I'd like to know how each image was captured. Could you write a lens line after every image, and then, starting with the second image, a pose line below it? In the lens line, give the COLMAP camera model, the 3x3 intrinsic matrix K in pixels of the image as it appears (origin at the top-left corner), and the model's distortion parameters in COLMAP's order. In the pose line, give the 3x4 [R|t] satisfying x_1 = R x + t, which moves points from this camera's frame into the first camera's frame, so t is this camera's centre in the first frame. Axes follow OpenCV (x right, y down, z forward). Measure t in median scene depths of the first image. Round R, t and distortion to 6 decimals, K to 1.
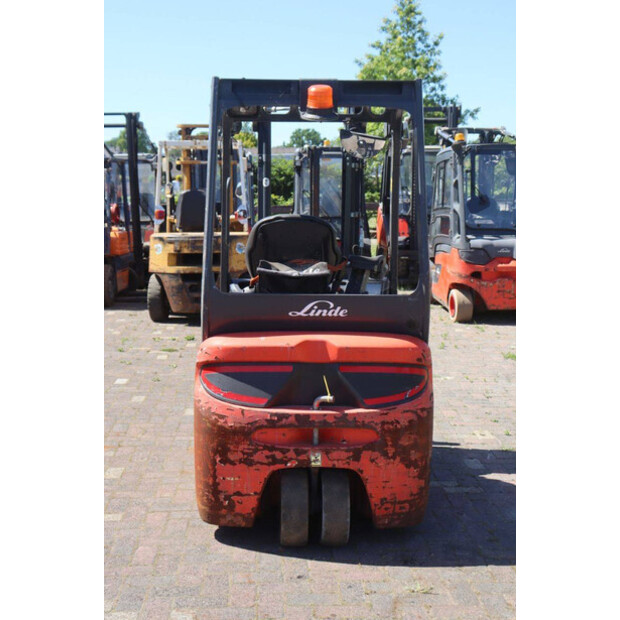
lens RADIAL K [[945.9, 0, 310.0], [0, 945.9, 310.0], [0, 0, 1]] dist [0.133124, 0.158405]
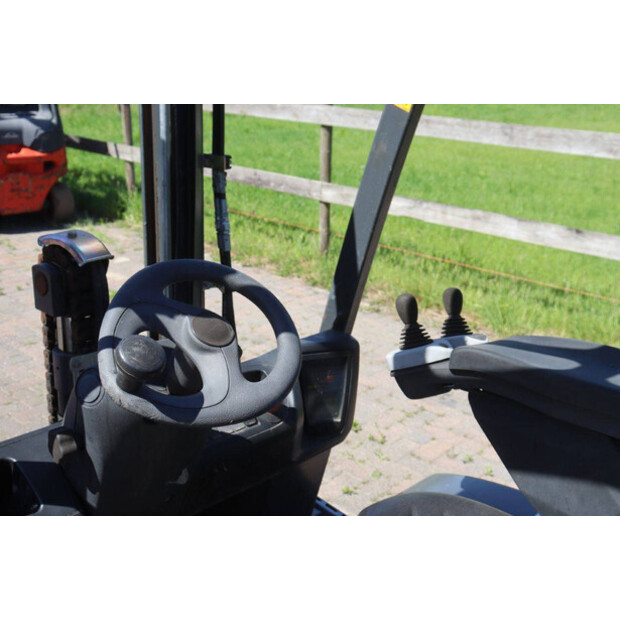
lens RADIAL K [[747.6, 0, 310.0], [0, 747.6, 310.0], [0, 0, 1]] dist [0.017565, 0.052248]
pose [[0.706621, -0.205712, 0.677030, -0.171557], [0.055252, 0.969927, 0.237041, -0.150323], [-0.705432, -0.130091, 0.696737, 1.032643]]
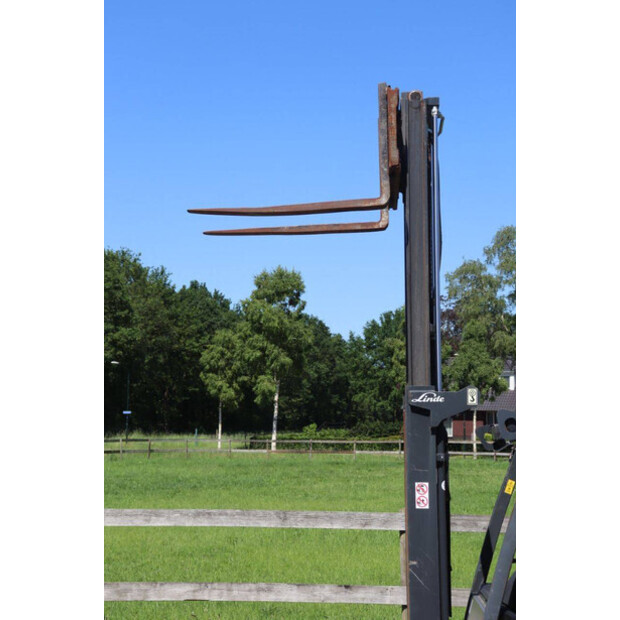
lens RADIAL K [[1203.3, 0, 310.0], [0, 1203.3, 310.0], [0, 0, 1]] dist [0.332939, -0.039046]
pose [[0.086805, 0.113042, 0.989791, -1.578425], [0.115452, 0.985706, -0.122700, -0.228721], [-0.989513, 0.124924, 0.072513, 1.366434]]
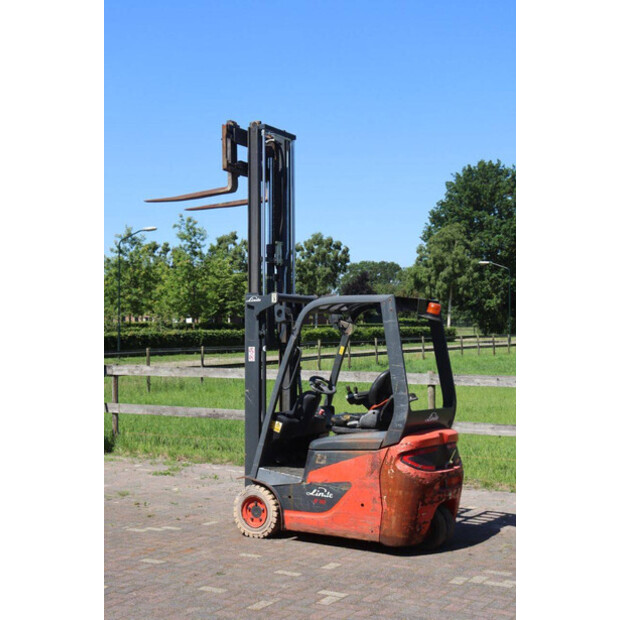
lens RADIAL K [[945.9, 0, 310.0], [0, 945.9, 310.0], [0, 0, 1]] dist [0.133124, 0.158405]
pose [[0.537548, 0.027290, 0.842791, -1.735245], [0.104790, 0.989567, -0.098879, -0.050500], [-0.836697, 0.141469, 0.529080, 0.163354]]
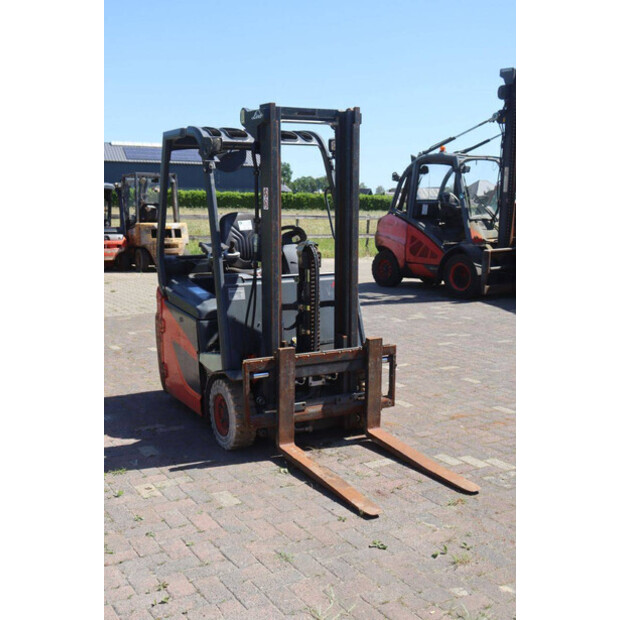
lens RADIAL K [[783.0, 0, 310.1], [0, 783.0, 301.5], [0, 0, 1]] dist [0.011399, 0.042013]
pose [[-0.894799, 0.055378, -0.443021, 0.521818], [-0.060713, 0.967968, 0.243624, -0.305413], [0.442322, 0.244892, -0.862774, 2.404663]]
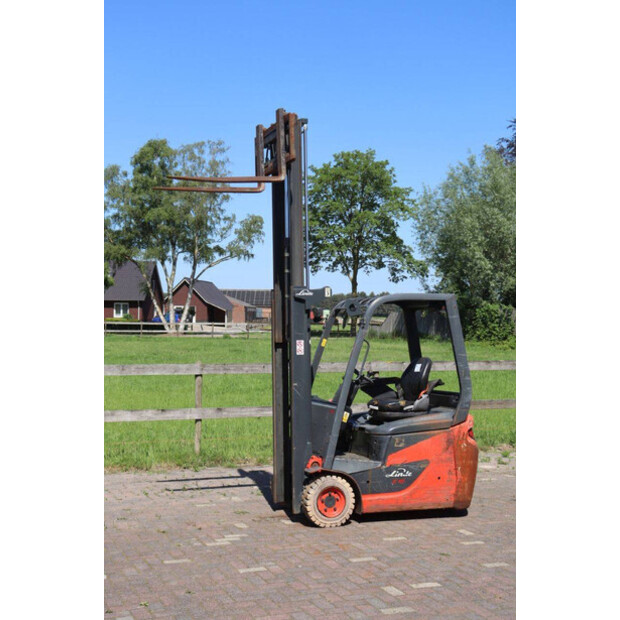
lens RADIAL K [[887.7, 0, 308.5], [0, 887.7, 302.5], [0, 0, 1]] dist [0.081219, 0.029452]
pose [[-0.314076, 0.028112, 0.948982, -1.905725], [0.118443, 0.992913, 0.009787, -0.285282], [-0.941981, 0.115475, -0.315180, 1.945042]]
